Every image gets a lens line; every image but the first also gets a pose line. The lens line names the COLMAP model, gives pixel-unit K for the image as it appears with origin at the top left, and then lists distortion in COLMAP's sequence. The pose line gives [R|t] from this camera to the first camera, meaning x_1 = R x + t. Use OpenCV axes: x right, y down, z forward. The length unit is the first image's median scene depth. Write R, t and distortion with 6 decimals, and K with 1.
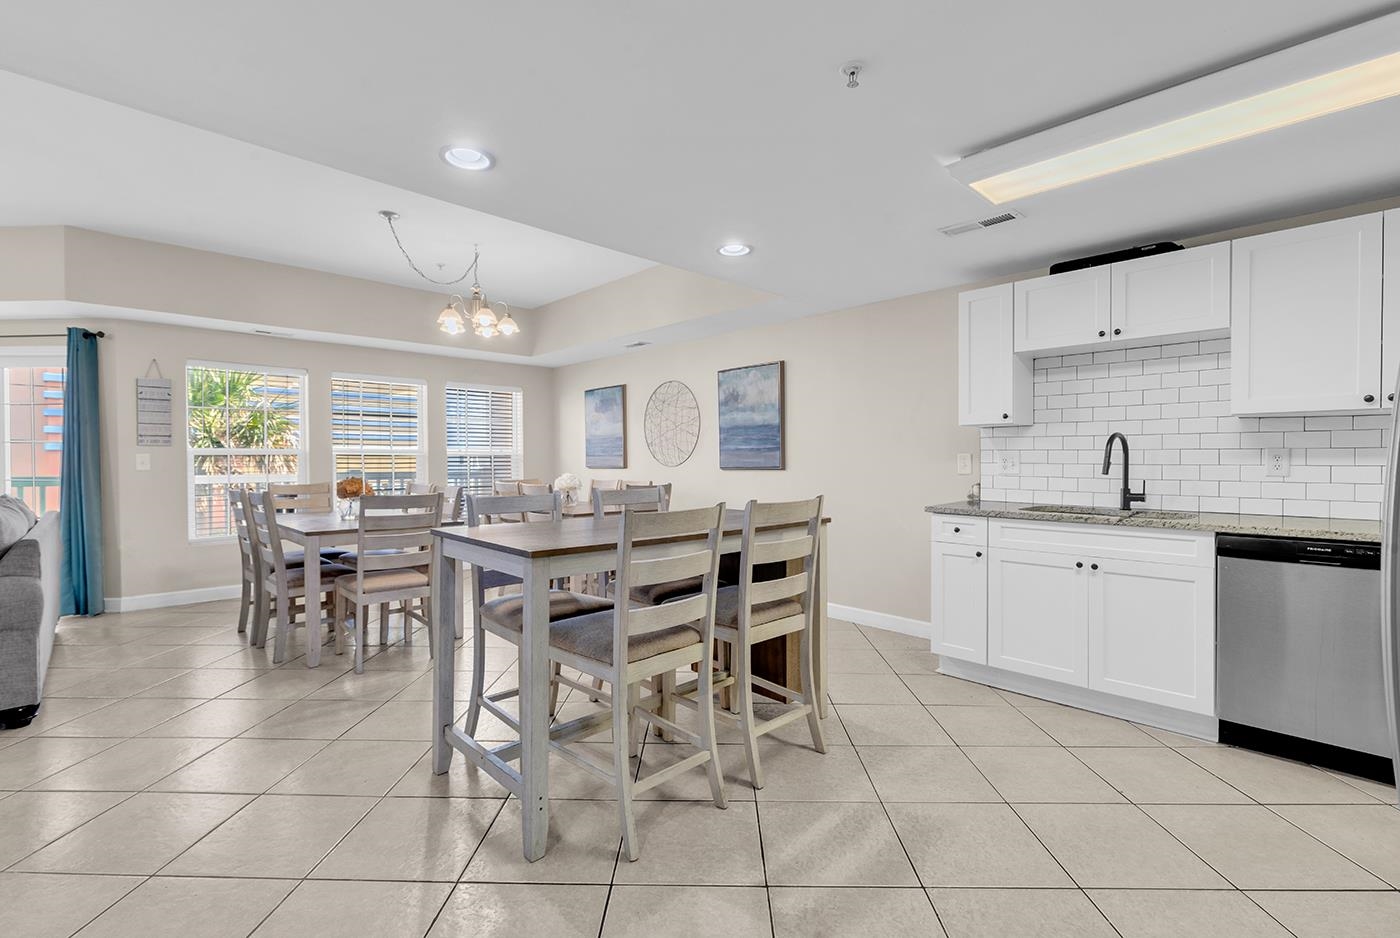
lens RADIAL K [[645.6, 0, 700.0], [0, 645.6, 469.0], [0, 0, 1]] dist [-0.000288, -0.000075]
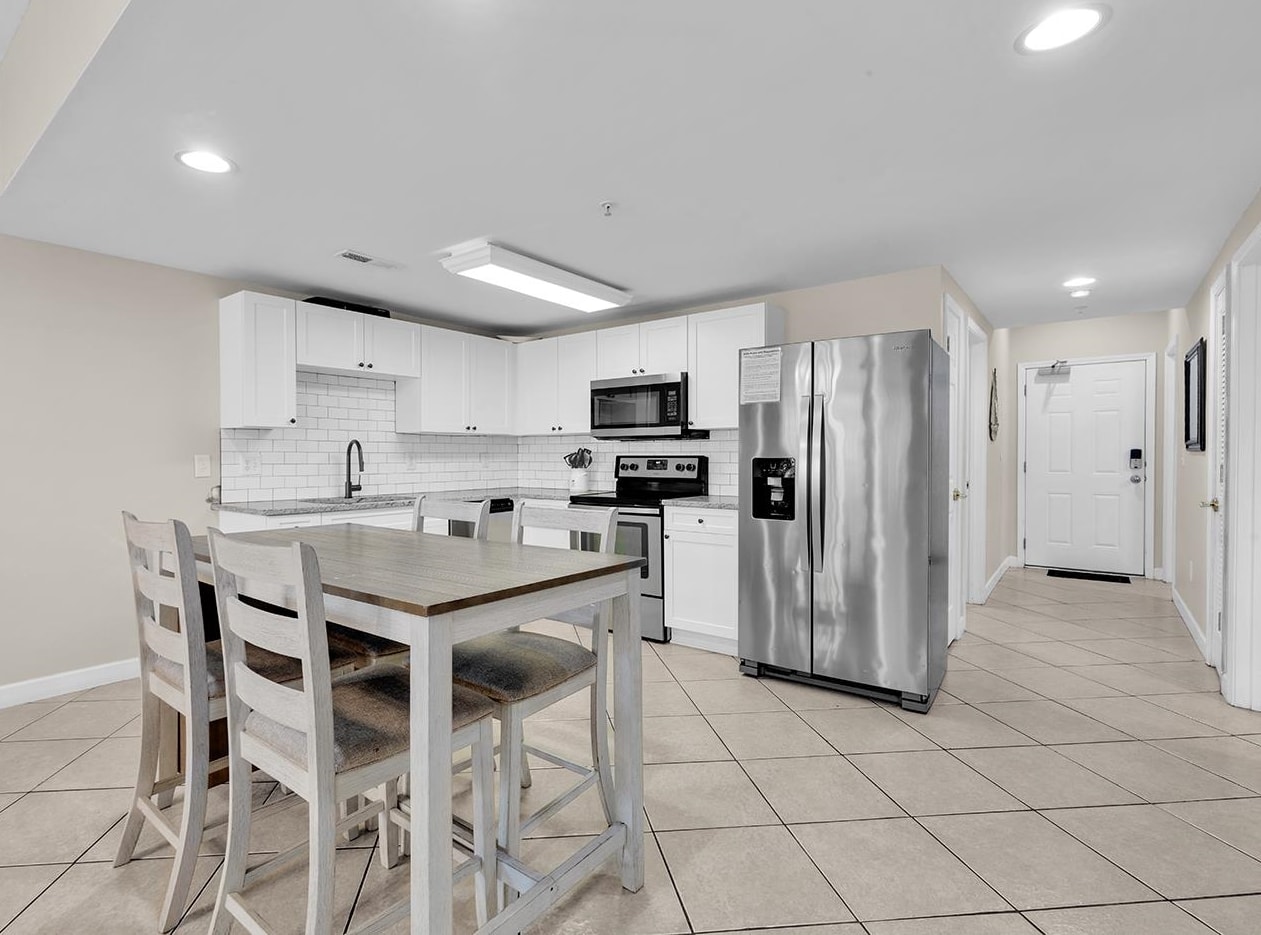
lens RADIAL K [[620.3, 0, 572.6], [0, 620.3, 464.1], [0, 0, 1]] dist [0.000945, 0.000047]
pose [[-0.111008, -0.011542, 0.993752, -0.669877], [0.020299, 0.999698, 0.013879, -0.014893], [-0.993612, 0.021713, -0.110740, 0.696213]]
